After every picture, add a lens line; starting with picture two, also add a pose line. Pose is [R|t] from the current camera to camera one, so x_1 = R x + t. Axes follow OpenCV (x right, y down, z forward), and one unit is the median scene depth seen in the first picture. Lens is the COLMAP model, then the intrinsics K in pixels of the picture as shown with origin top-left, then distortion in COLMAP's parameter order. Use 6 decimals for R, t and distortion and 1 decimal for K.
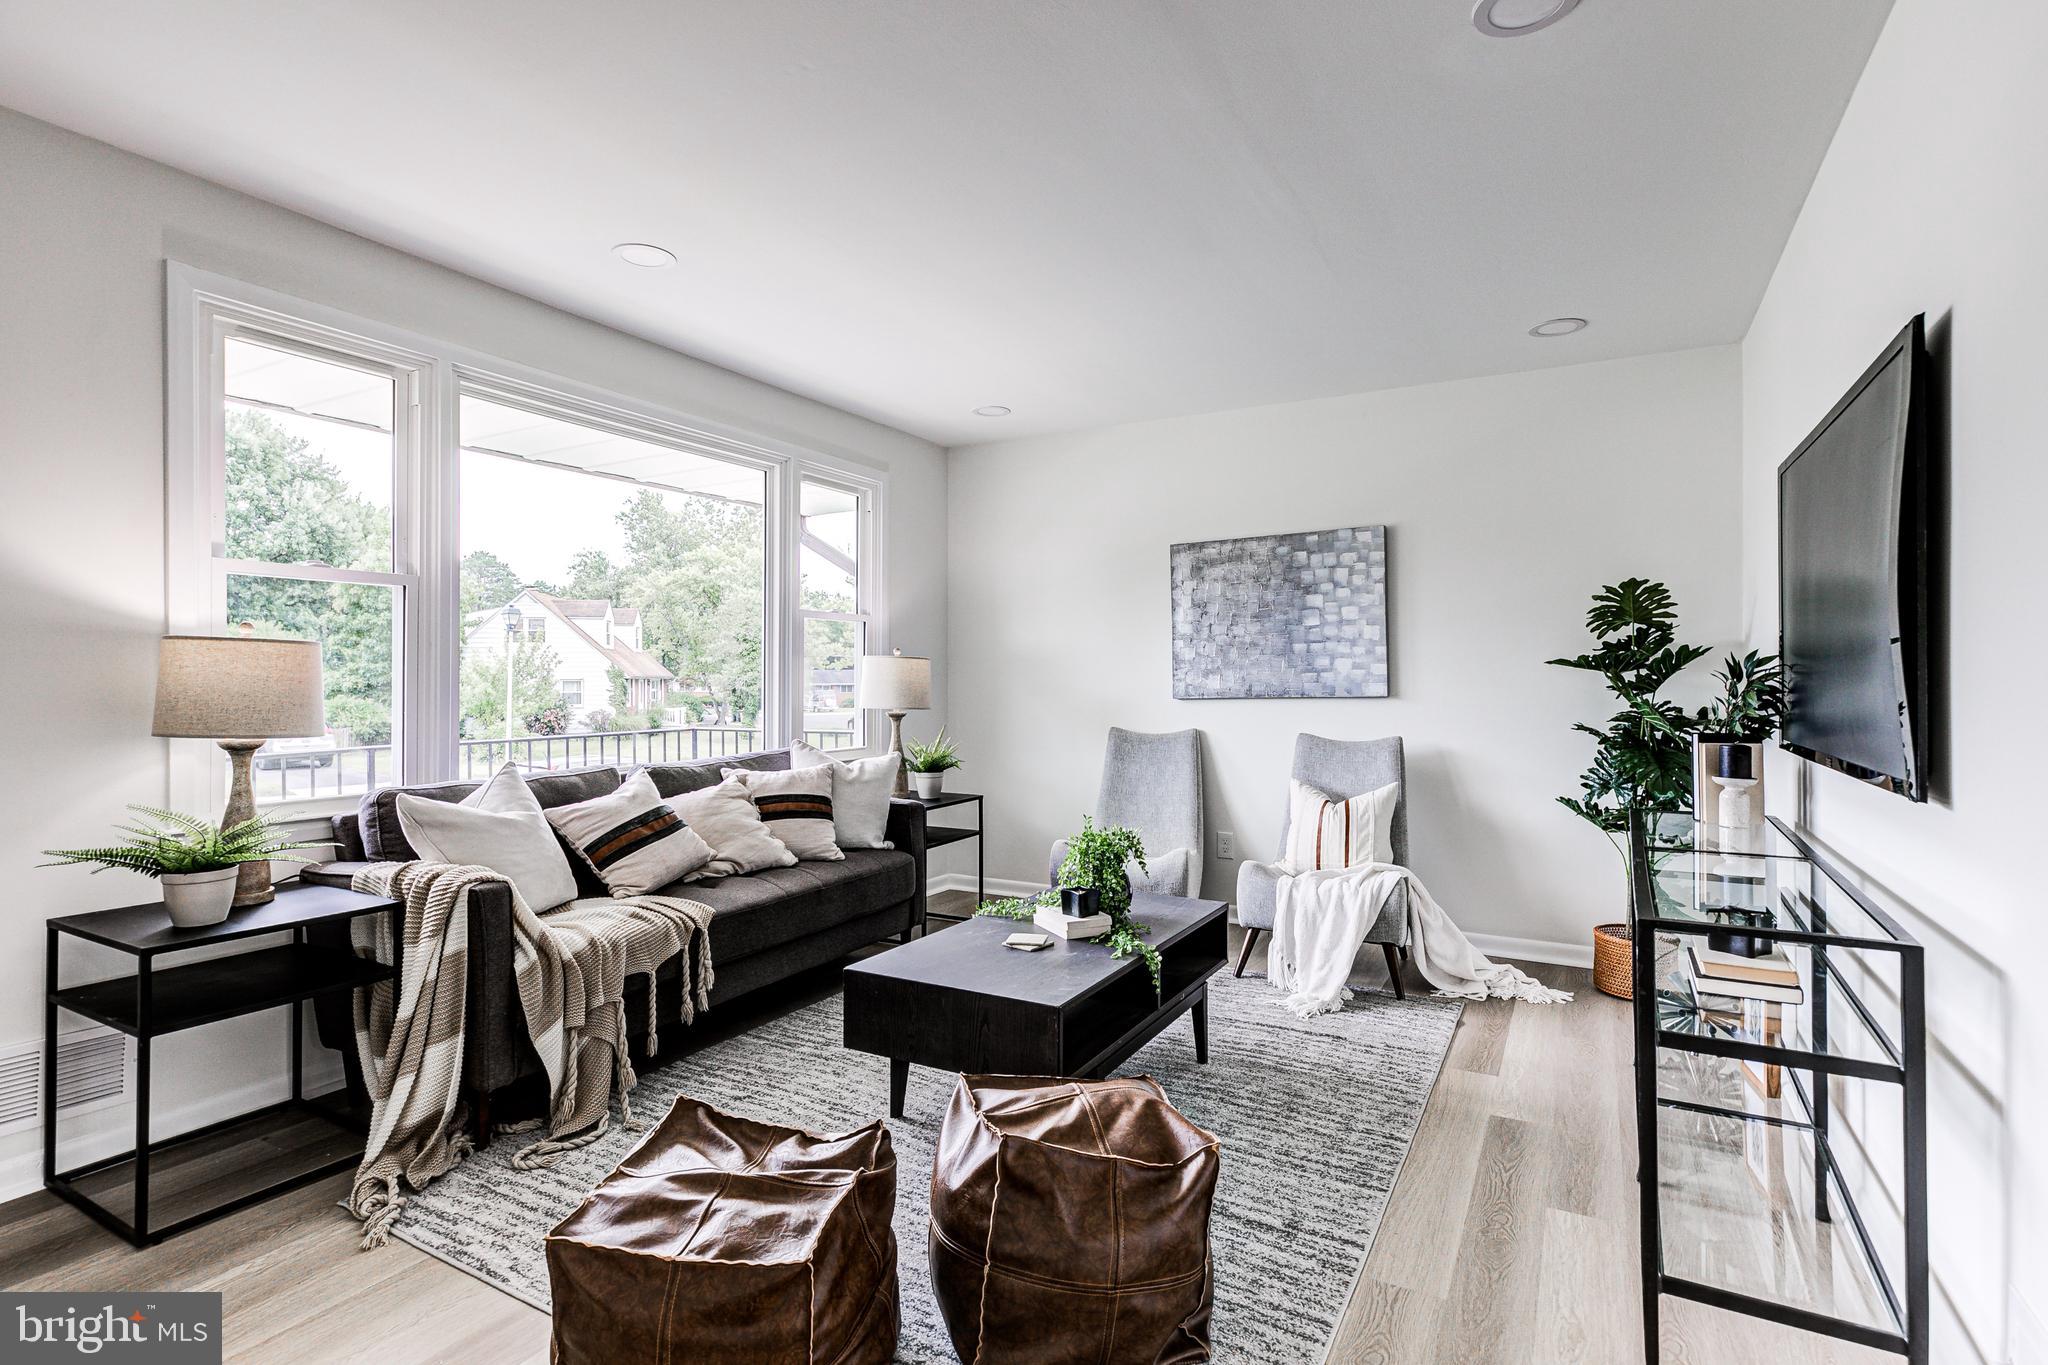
lens RADIAL K [[992.0, 0, 1024.6], [0, 992.0, 674.9], [0, 0, 1]] dist [0.005016, 0.001129]
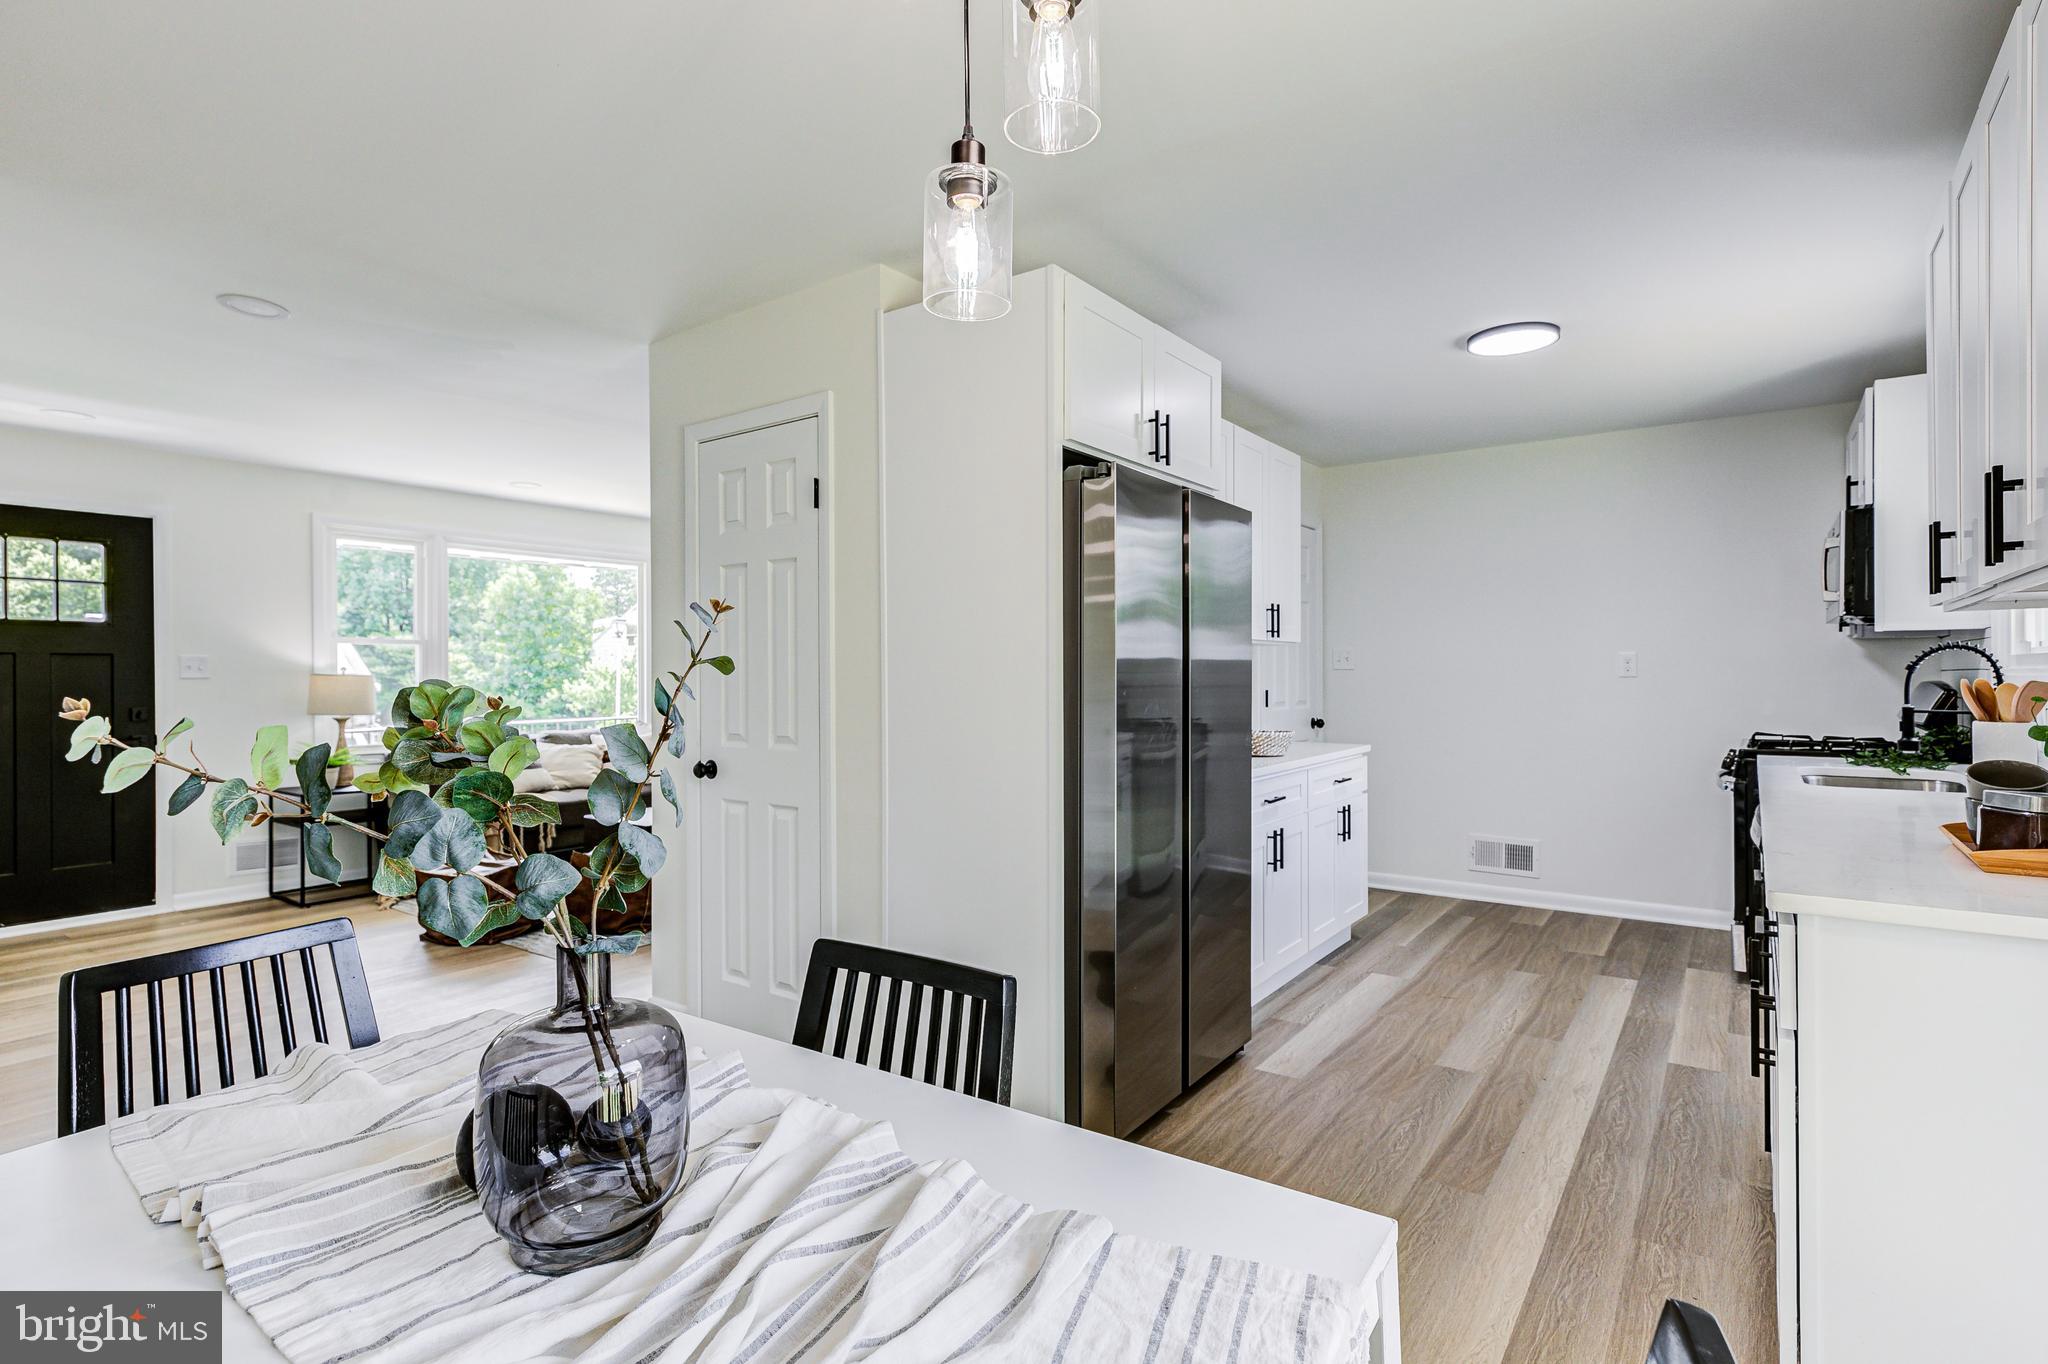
lens RADIAL K [[992.0, 0, 1022.6], [0, 992.0, 673.6], [0, 0, 1]] dist [0.005016, 0.001129]
pose [[0.992321, -0.006413, -0.123522, 1.133610], [0.006875, 0.999971, 0.003313, -0.033700], [0.123497, -0.004137, 0.992336, -1.167945]]
